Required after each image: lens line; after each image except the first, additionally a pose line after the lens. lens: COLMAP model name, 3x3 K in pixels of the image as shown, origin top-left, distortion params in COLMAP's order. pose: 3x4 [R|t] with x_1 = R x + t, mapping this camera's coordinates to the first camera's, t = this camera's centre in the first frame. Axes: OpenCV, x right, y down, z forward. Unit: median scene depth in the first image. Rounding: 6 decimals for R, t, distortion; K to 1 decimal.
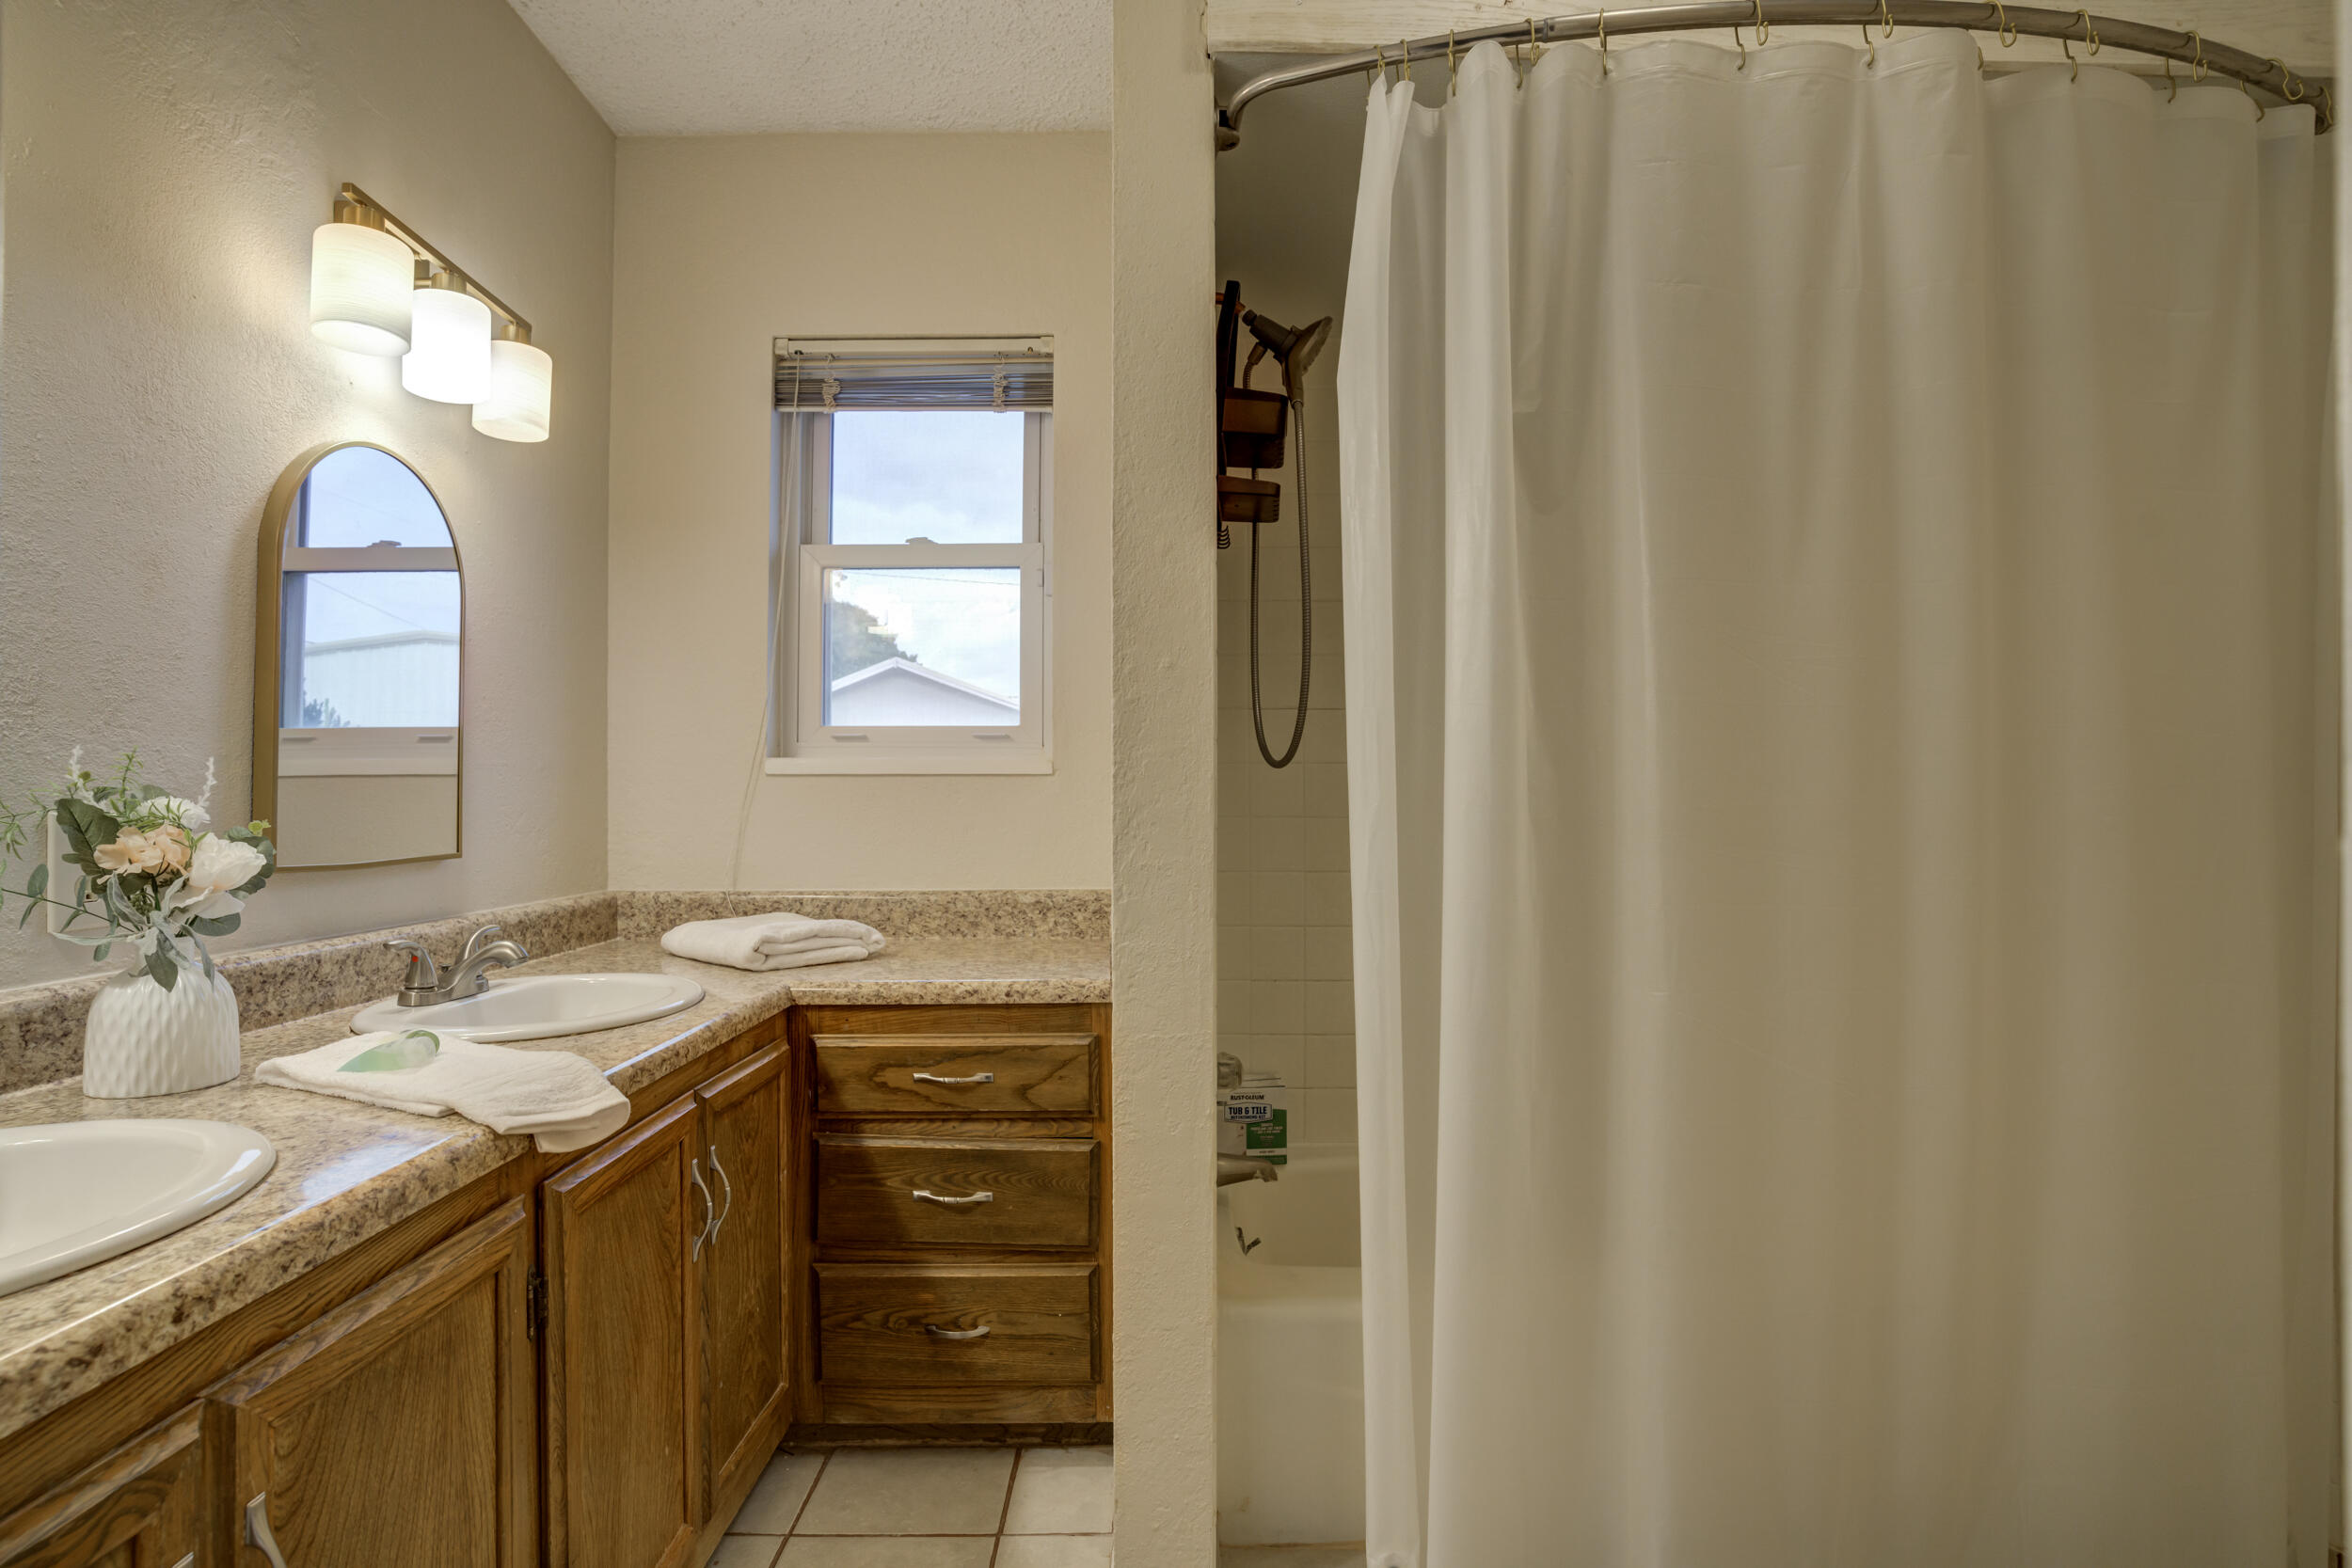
lens RADIAL K [[1156.0, 0, 1177.5], [0, 1156.0, 775.9], [0, 0, 1]] dist [-0.085146, 0.047726]
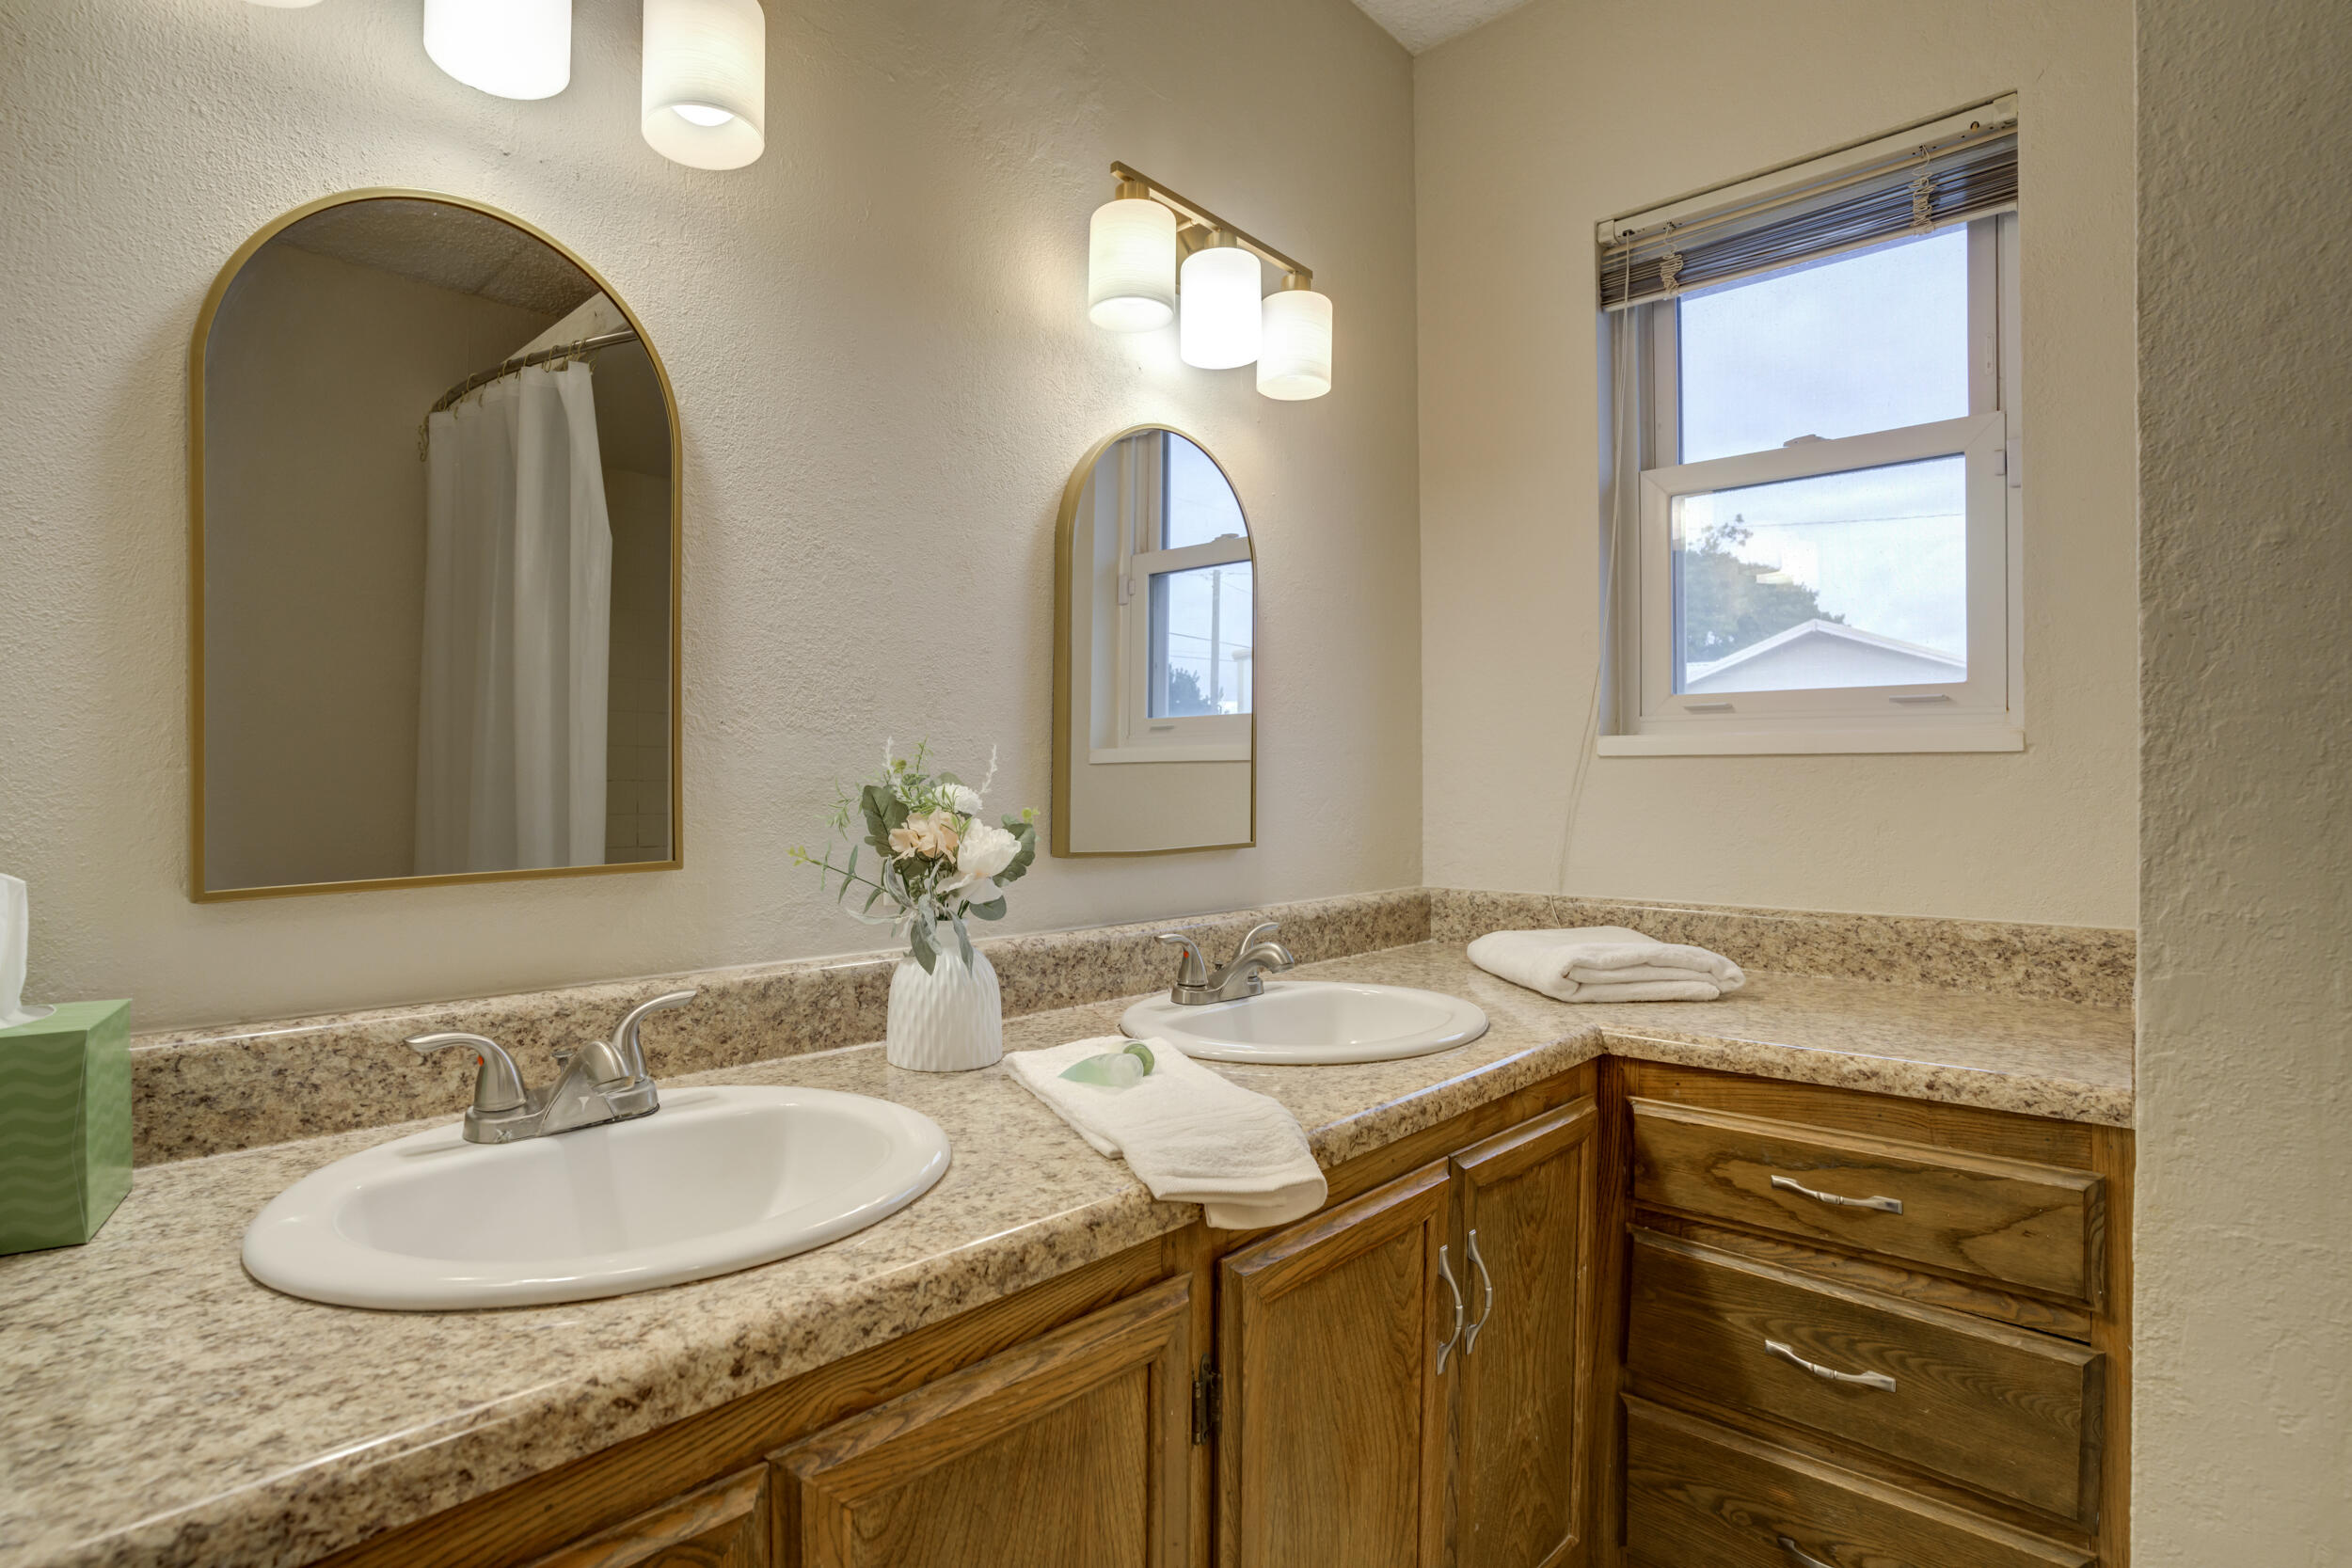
lens RADIAL K [[1157.9, 0, 1132.1], [0, 1157.9, 781.4], [0, 0, 1]] dist [-0.076997, 0.035770]
pose [[0.702218, 0.003395, -0.711954, -0.013458], [0.010023, 0.999842, 0.014654, 0.001785], [0.711892, -0.017427, 0.702073, 0.244356]]
